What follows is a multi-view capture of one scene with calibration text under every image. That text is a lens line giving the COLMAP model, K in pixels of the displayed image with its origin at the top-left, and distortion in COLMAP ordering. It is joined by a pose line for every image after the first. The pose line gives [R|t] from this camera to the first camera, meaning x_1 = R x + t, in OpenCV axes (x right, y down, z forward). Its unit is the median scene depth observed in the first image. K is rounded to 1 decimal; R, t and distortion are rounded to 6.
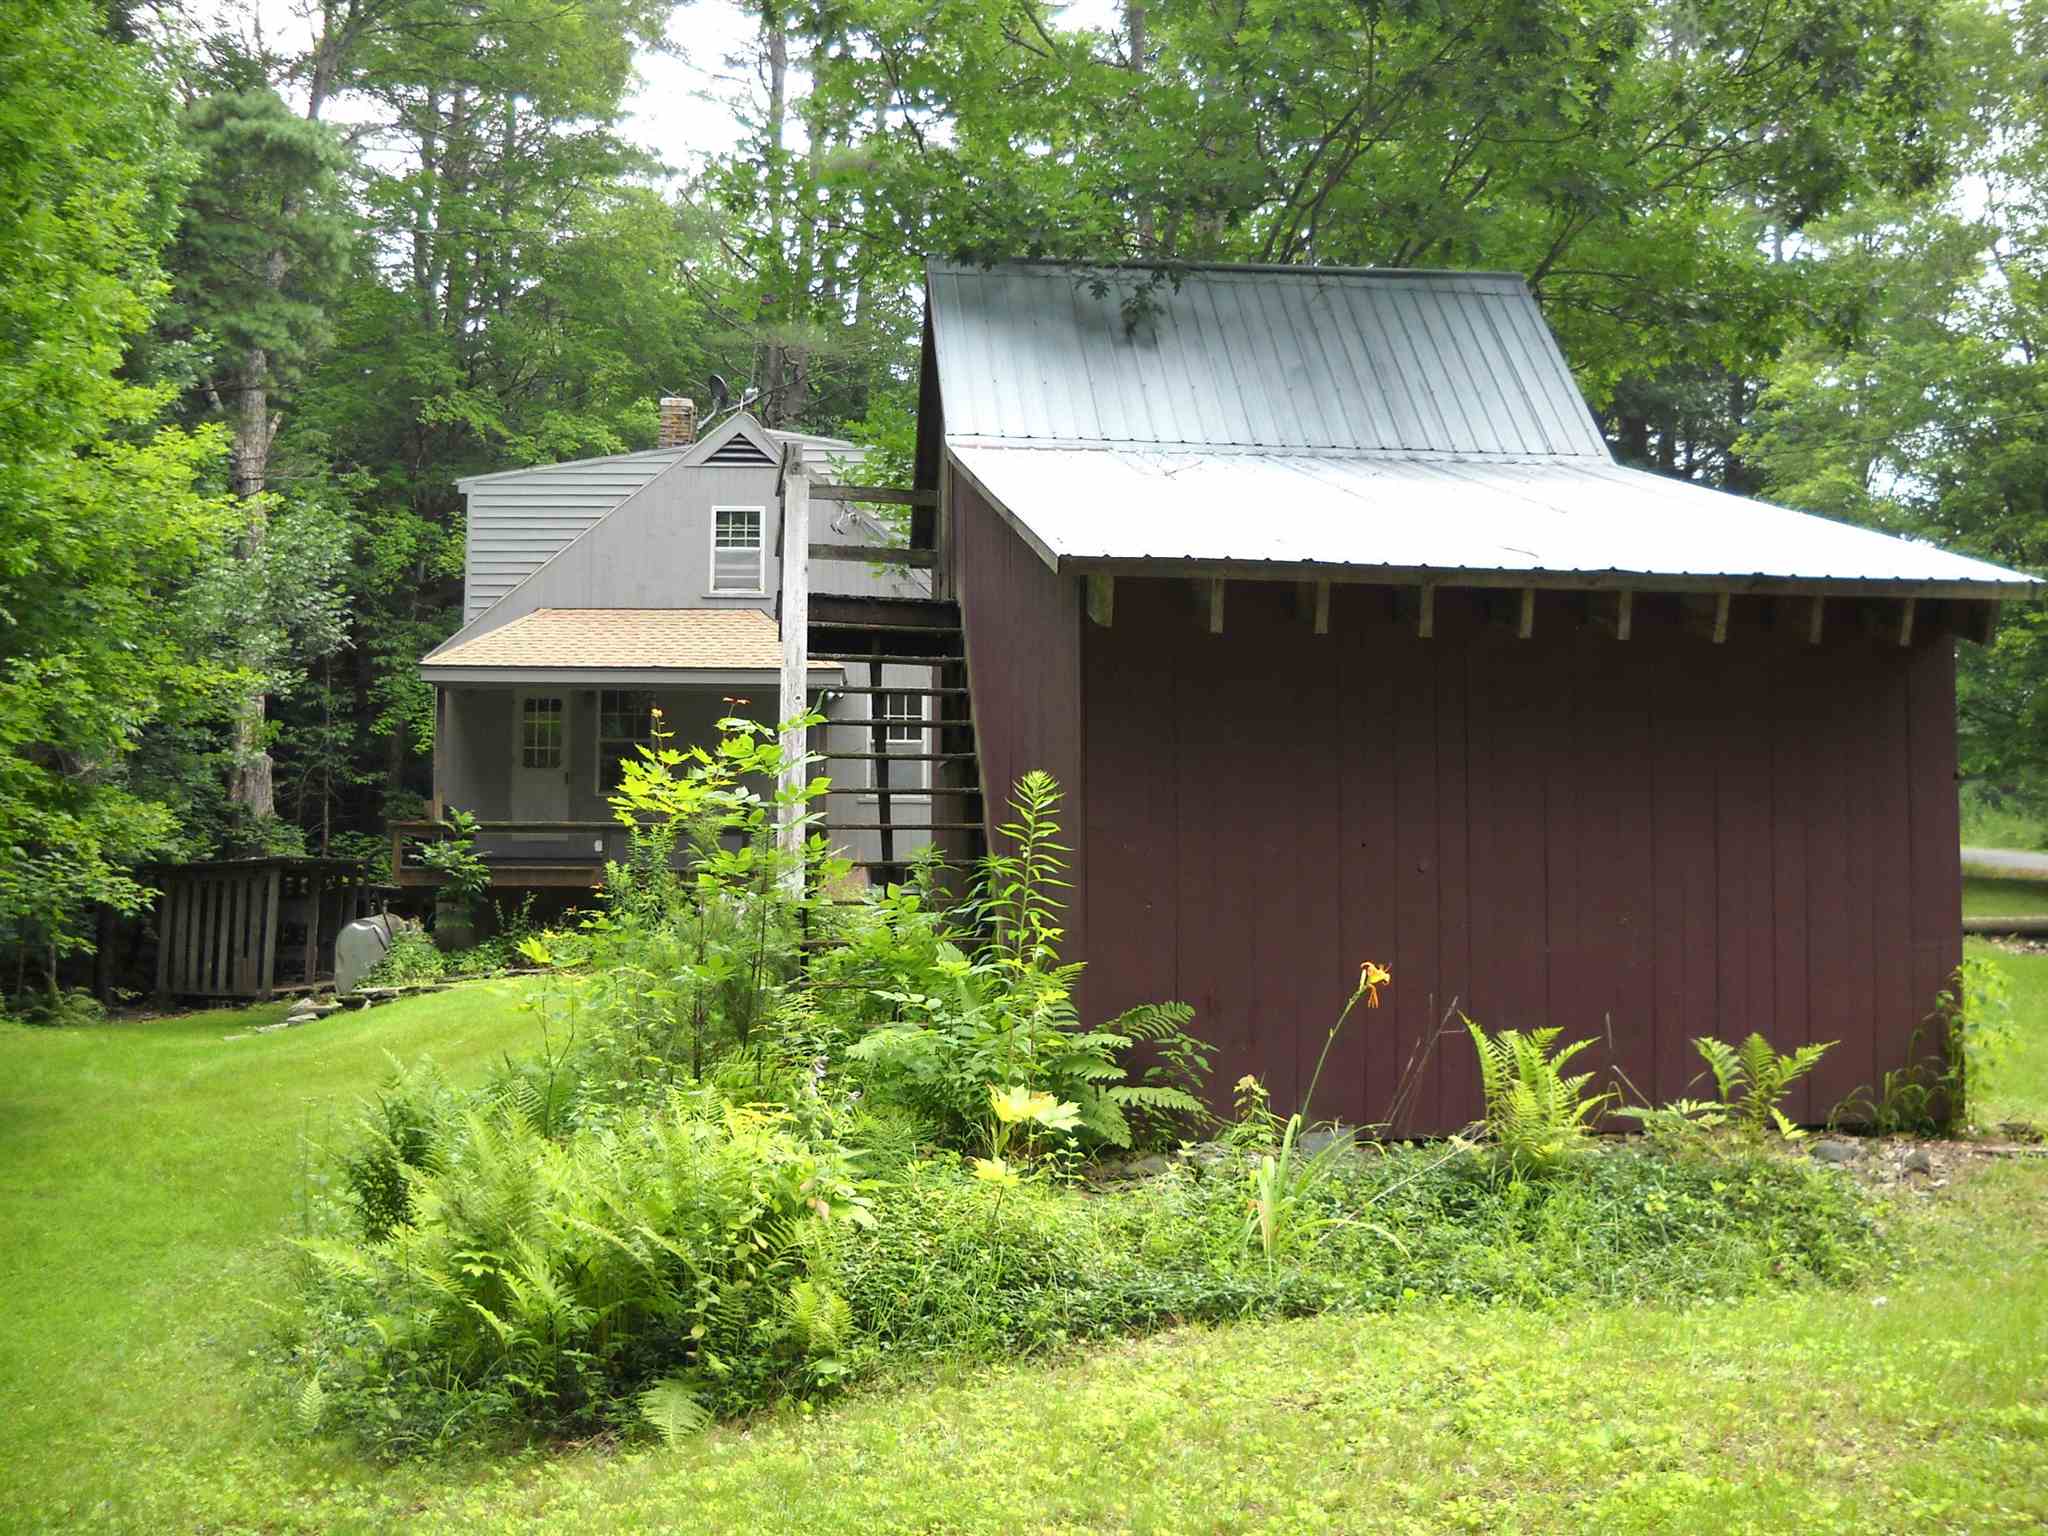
lens RADIAL K [[2310.5, 0, 1030.6], [0, 2310.5, 752.8], [0, 0, 1]] dist [-0.276568, 0.272907]
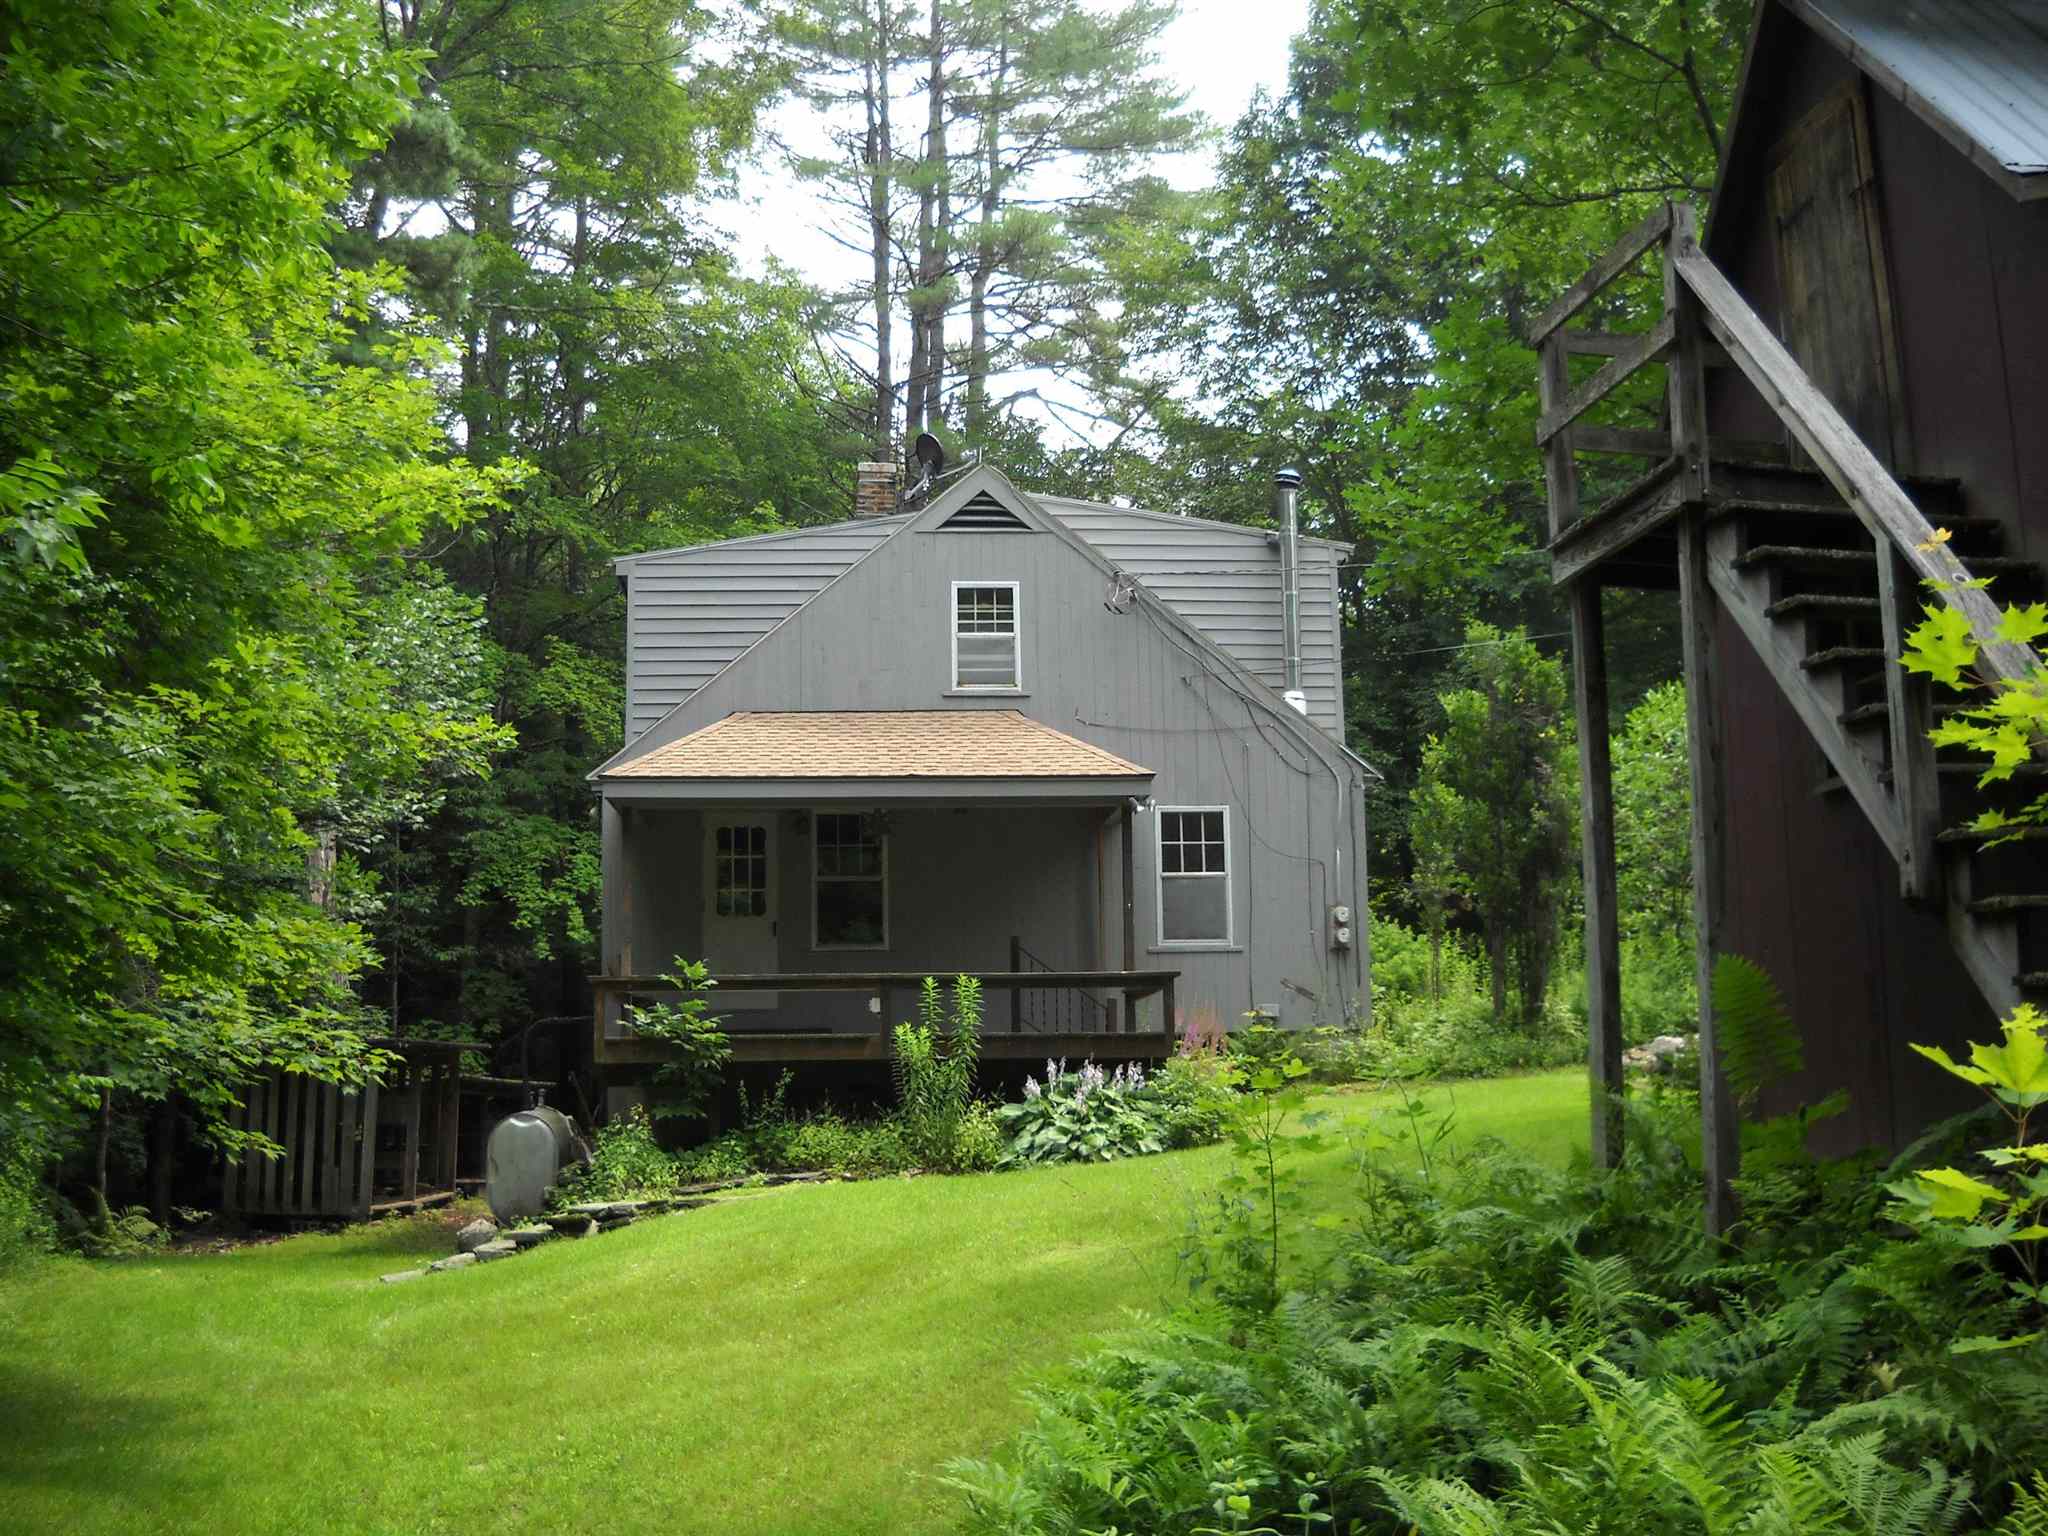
lens RADIAL K [[2310.5, 0, 1030.6], [0, 2310.5, 752.8], [0, 0, 1]] dist [-0.276568, 0.272907]
pose [[0.999659, -0.019704, 0.017144, -0.127016], [0.021121, 0.995995, -0.086884, 0.021222], [-0.015363, 0.087216, 0.996071, 0.210520]]
